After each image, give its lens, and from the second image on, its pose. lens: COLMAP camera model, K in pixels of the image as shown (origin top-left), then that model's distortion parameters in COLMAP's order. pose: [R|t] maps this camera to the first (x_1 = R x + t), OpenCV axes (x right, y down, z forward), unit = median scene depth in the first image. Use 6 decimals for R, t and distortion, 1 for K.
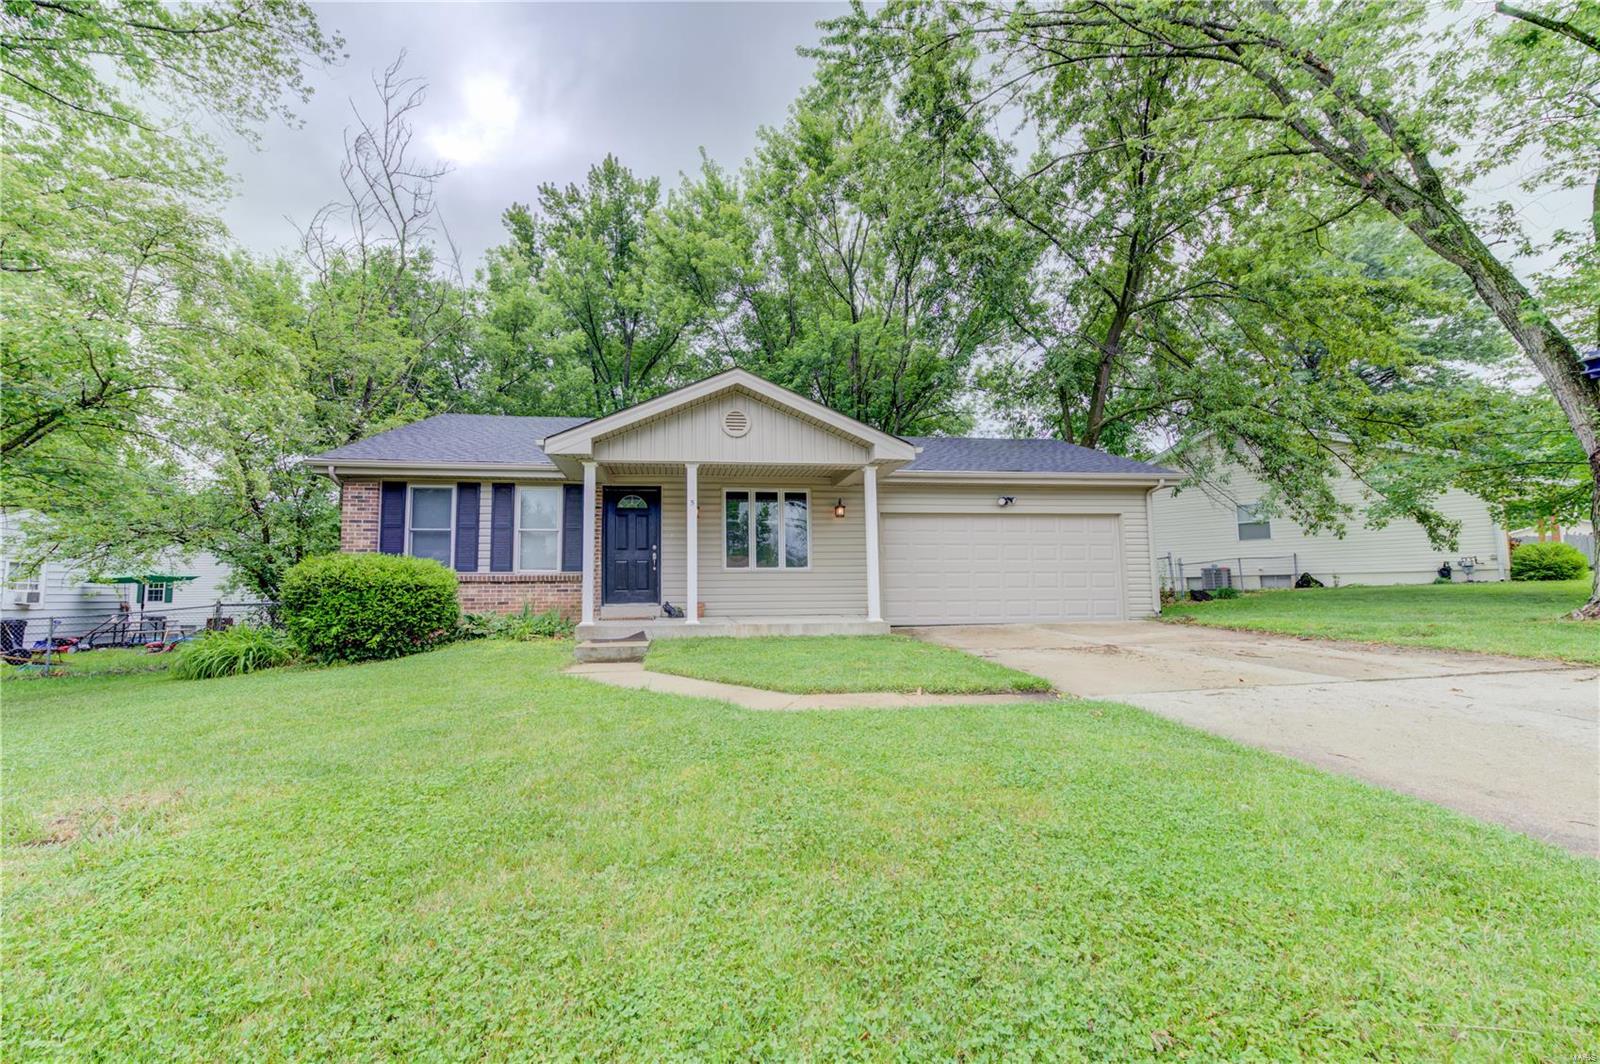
lens RADIAL K [[631.8, 0, 795.7], [0, 631.8, 525.4], [0, 0, 1]] dist [0.008665, -0.000714]
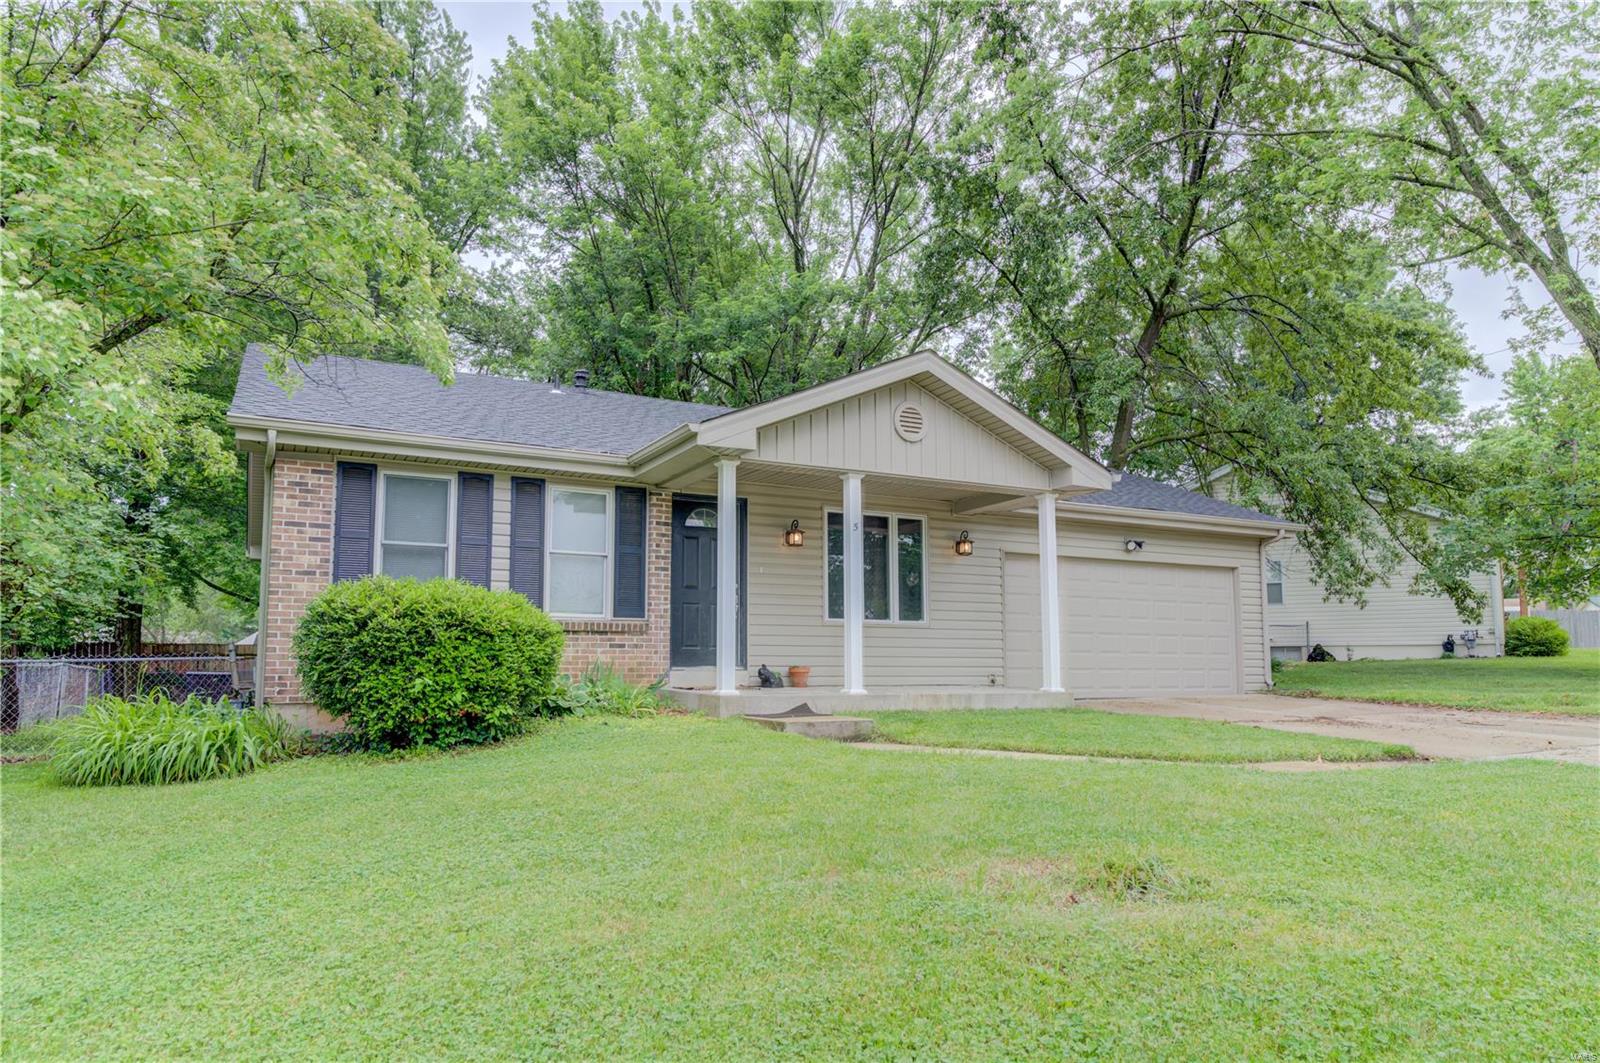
lens RADIAL K [[995.7, 0, 759.2], [0, 995.7, 556.1], [0, 0, 1]] dist [-0.000278, 0.001835]
pose [[0.941592, 0.049879, 0.333042, -0.577339], [-0.047957, 0.998751, -0.013997, 0.016161], [-0.333325, -0.002792, 0.942808, -0.033966]]
